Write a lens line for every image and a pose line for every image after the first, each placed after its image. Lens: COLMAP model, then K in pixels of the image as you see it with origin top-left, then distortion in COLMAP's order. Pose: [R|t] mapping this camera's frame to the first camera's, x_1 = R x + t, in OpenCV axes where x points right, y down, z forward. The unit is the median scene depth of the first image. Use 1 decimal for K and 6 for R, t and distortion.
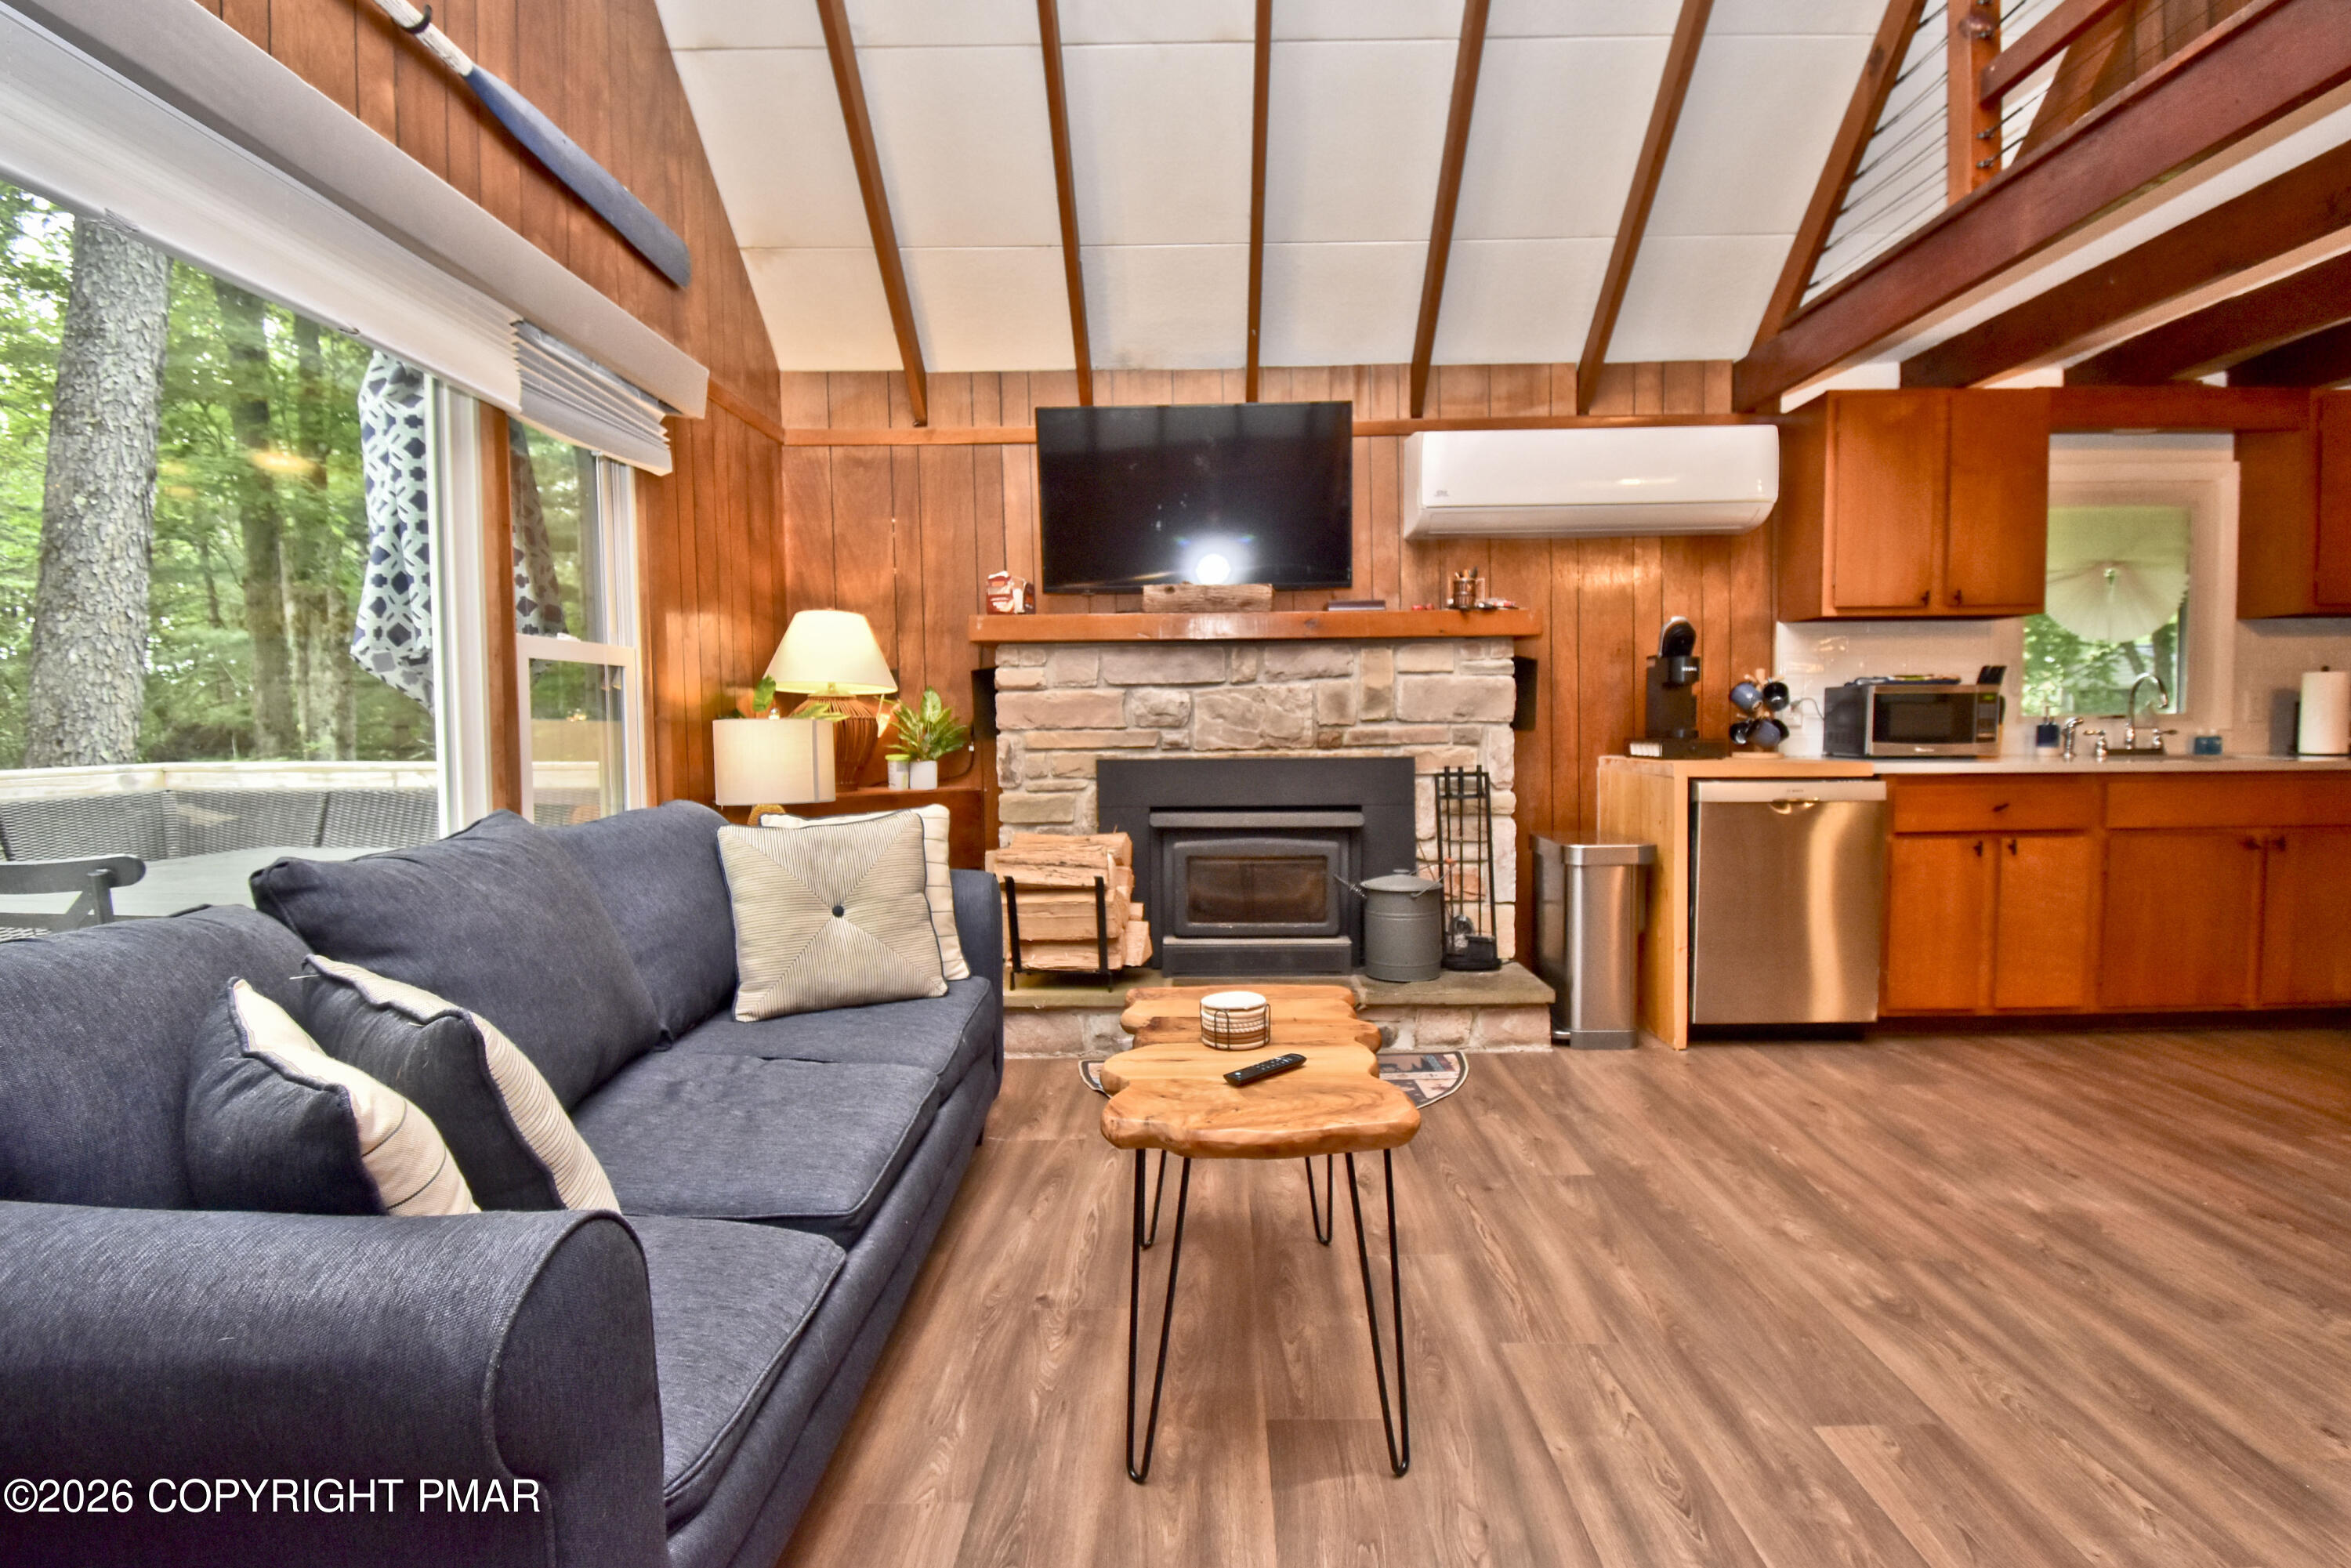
lens RADIAL K [[1094.3, 0, 1205.5], [0, 1094.3, 782.0], [0, 0, 1]] dist [0.022402, -0.029585]
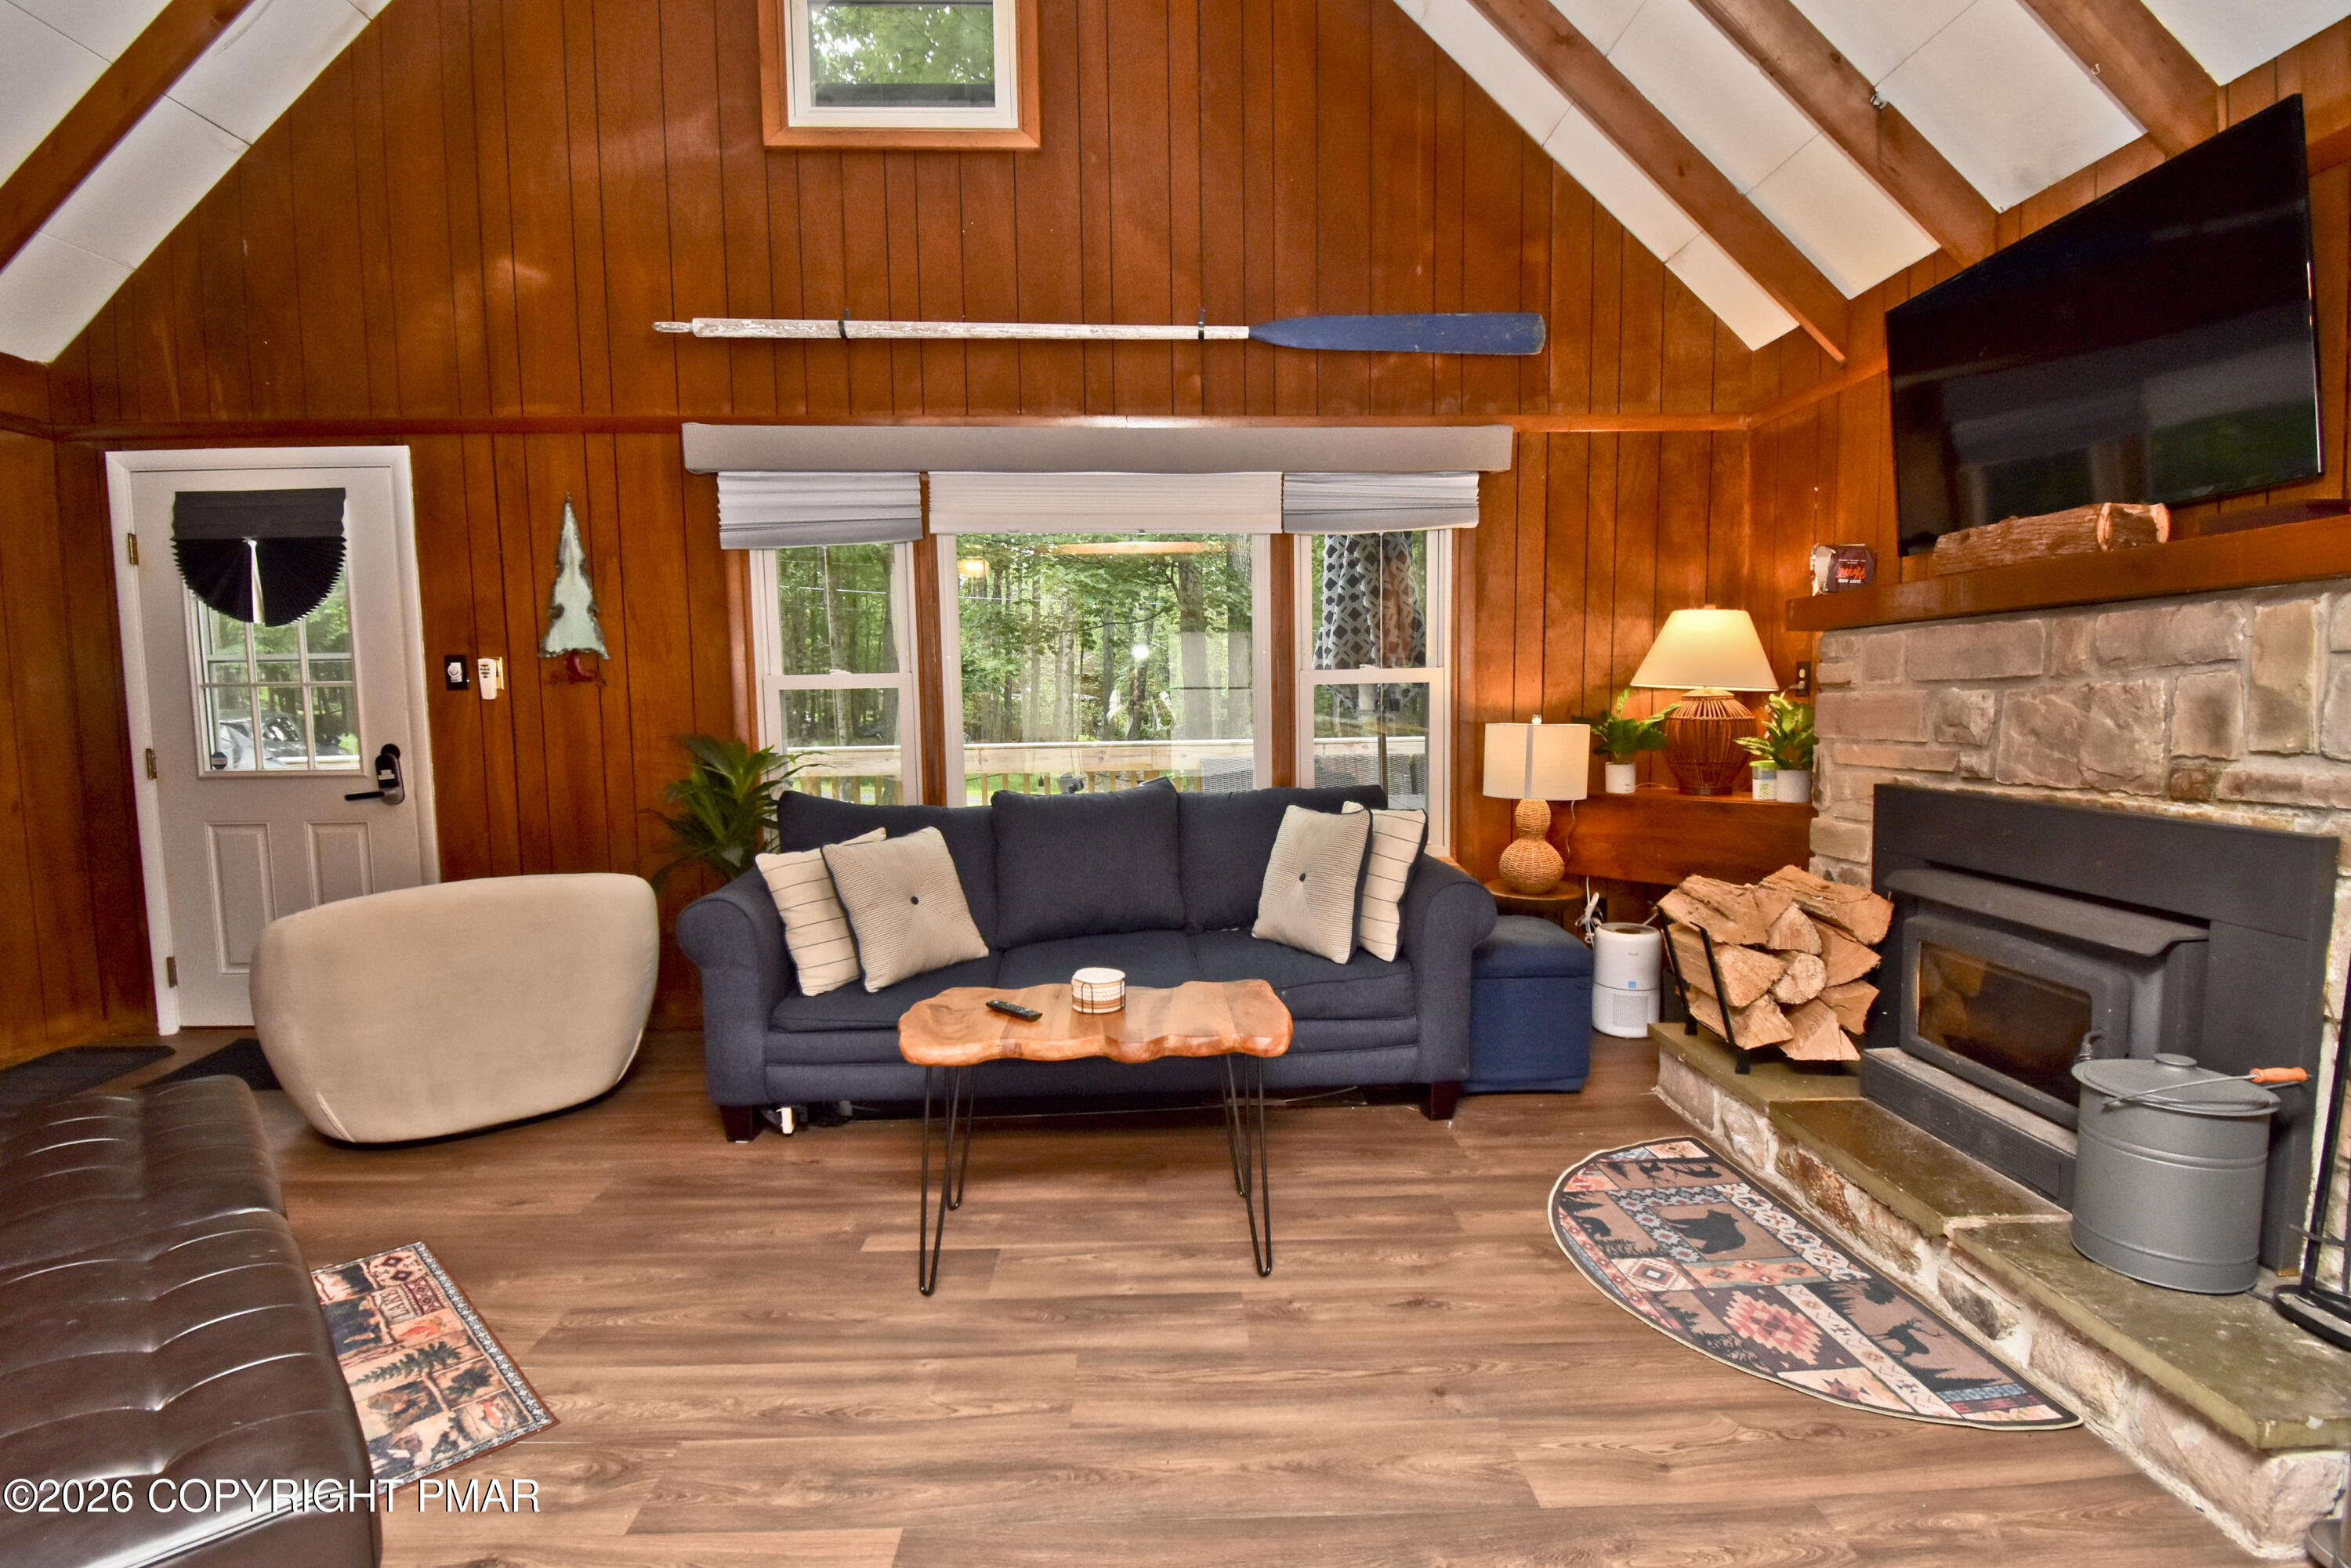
lens RADIAL K [[1100.1, 0, 1179.8], [0, 1100.1, 799.3], [0, 0, 1]] dist [0.020703, -0.030125]
pose [[0.035484, 0.099825, -0.994372, 0.620848], [-0.039636, 0.994356, 0.098409, -0.064728], [0.998584, 0.035921, 0.039240, 0.503070]]
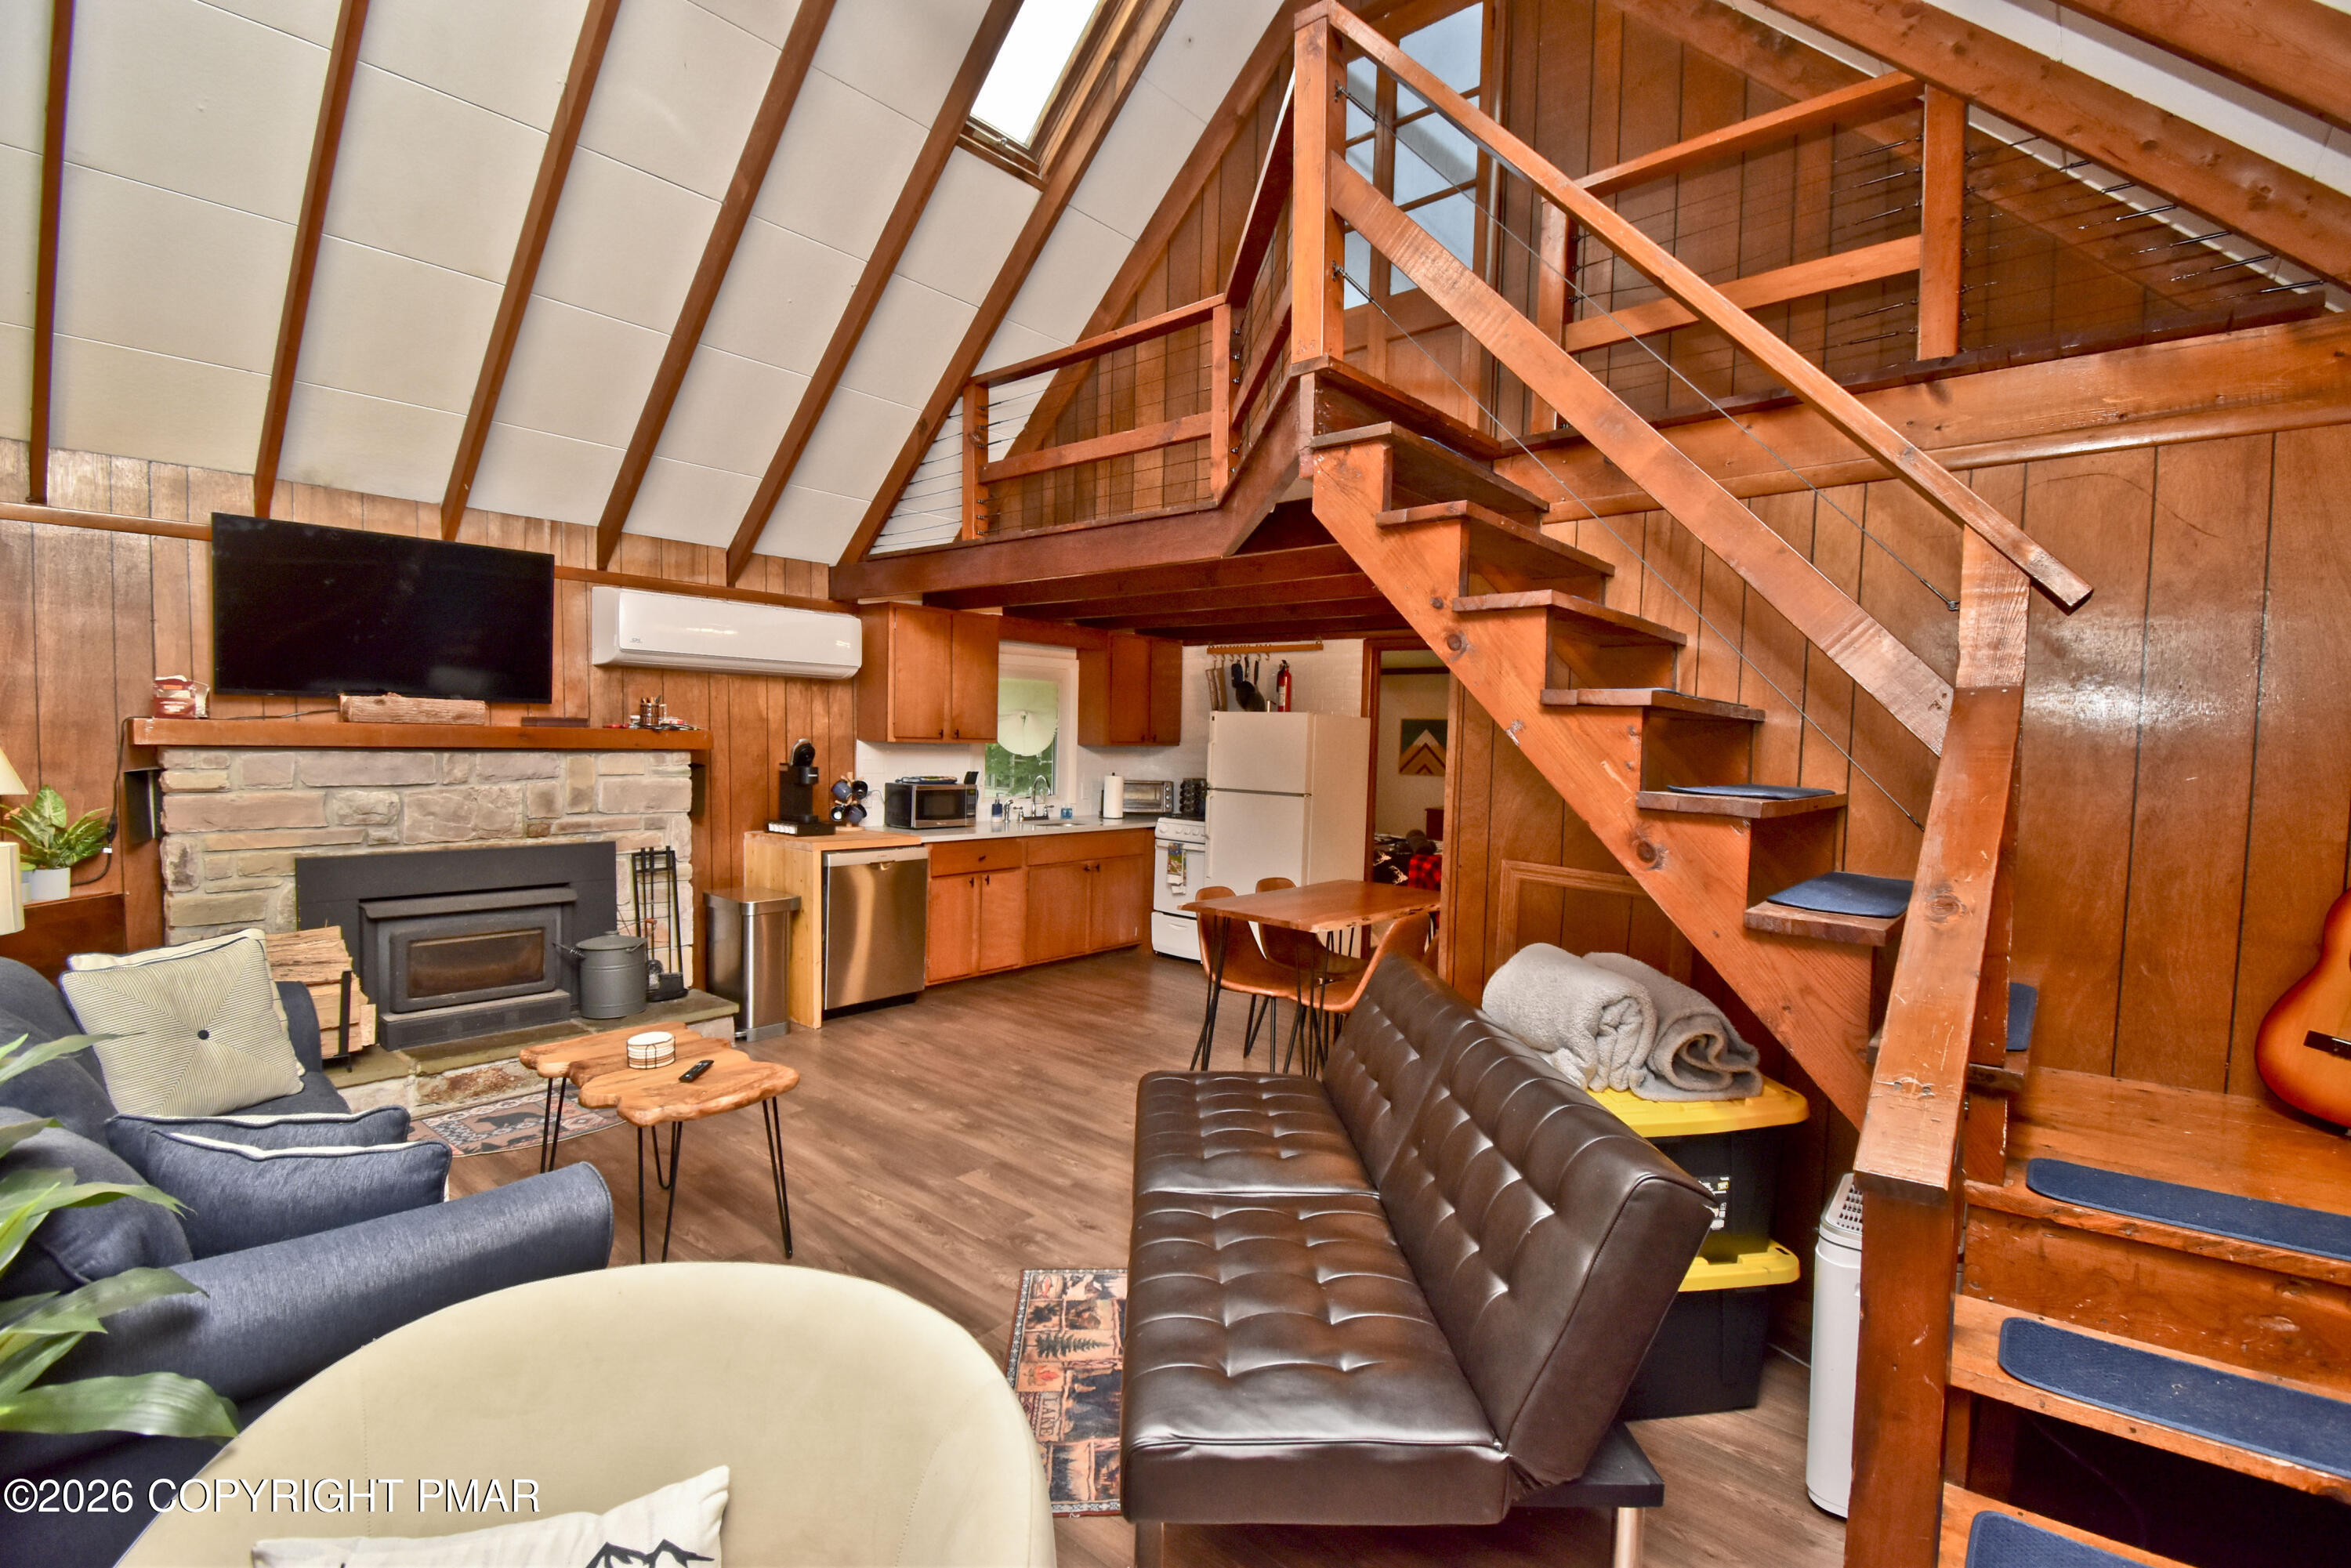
lens RADIAL K [[1037.3, 0, 1179.6], [0, 1037.3, 794.8], [0, 0, 1]] dist [0.019106, -0.027293]
pose [[0.645371, -0.014440, 0.763733, -0.311715], [0.011488, 0.999892, 0.009197, -0.081157], [-0.763783, 0.002838, 0.645467, -0.291265]]
